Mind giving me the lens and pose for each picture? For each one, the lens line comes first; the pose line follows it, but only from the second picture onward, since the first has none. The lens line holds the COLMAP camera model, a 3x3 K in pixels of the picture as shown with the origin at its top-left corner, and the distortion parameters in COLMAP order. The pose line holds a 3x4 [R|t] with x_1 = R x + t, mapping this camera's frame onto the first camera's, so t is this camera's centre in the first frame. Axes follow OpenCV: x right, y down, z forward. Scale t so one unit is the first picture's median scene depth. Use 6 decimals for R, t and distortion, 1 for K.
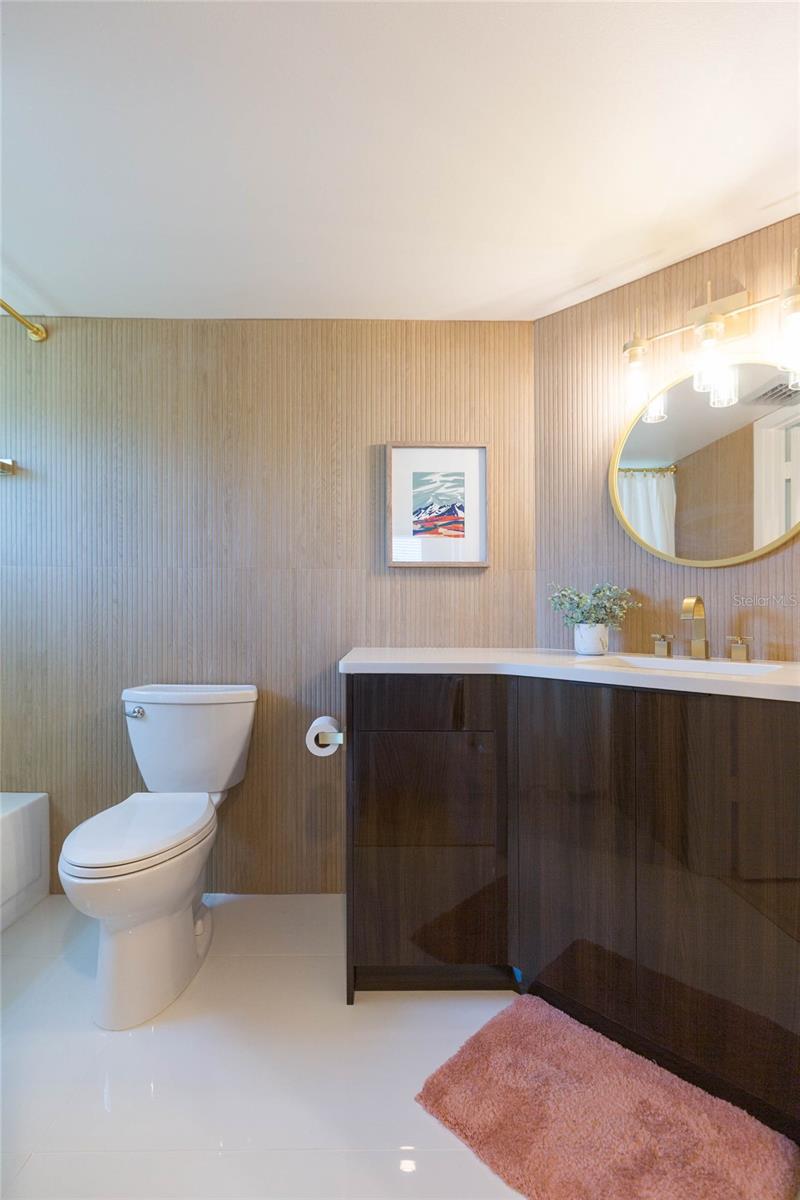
lens RADIAL K [[552.8, 0, 399.0], [0, 552.8, 607.5], [0, 0, 1]] dist [0.001035, 0.000000]
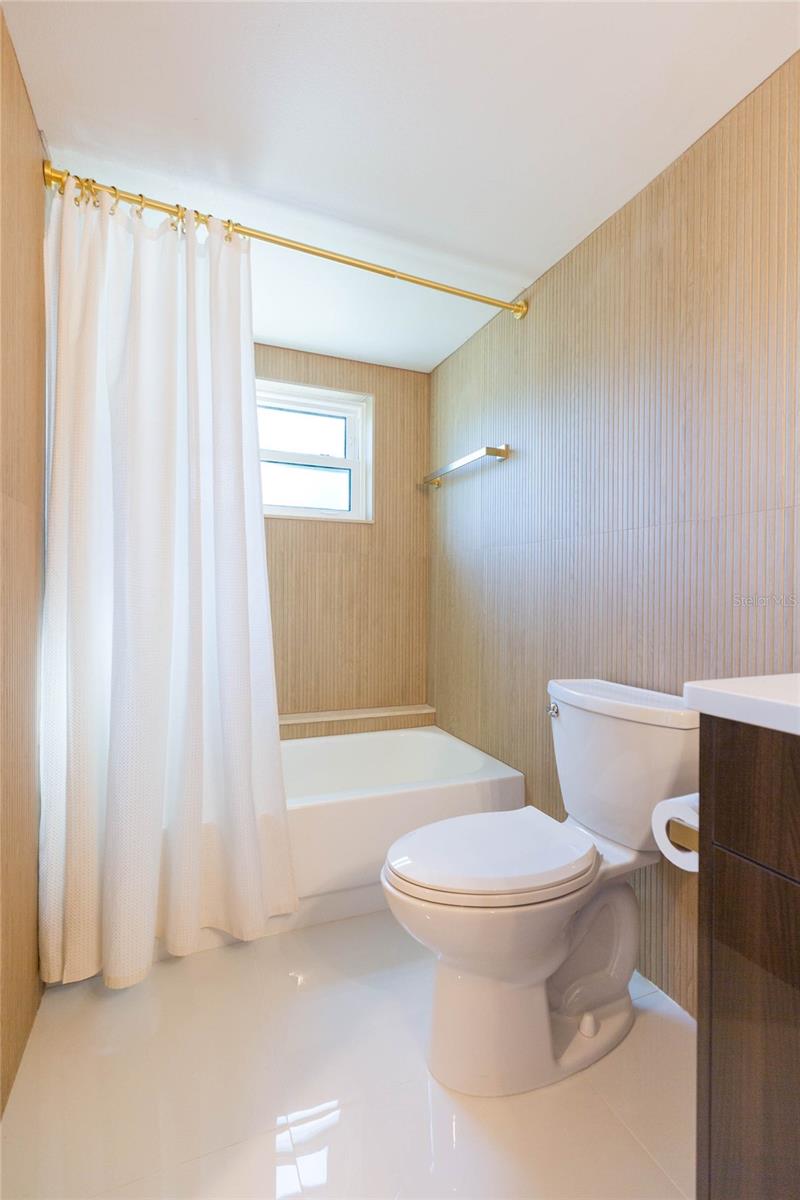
lens RADIAL K [[534.5, 0, 400.0], [0, 534.5, 600.0], [0, 0, 1]] dist [-0.000311, -0.000968]
pose [[0.375644, 0.006762, -0.926739, 0.159595], [0.003330, 0.999957, 0.008646, 0.016036], [0.926758, -0.006334, 0.375605, 0.438695]]
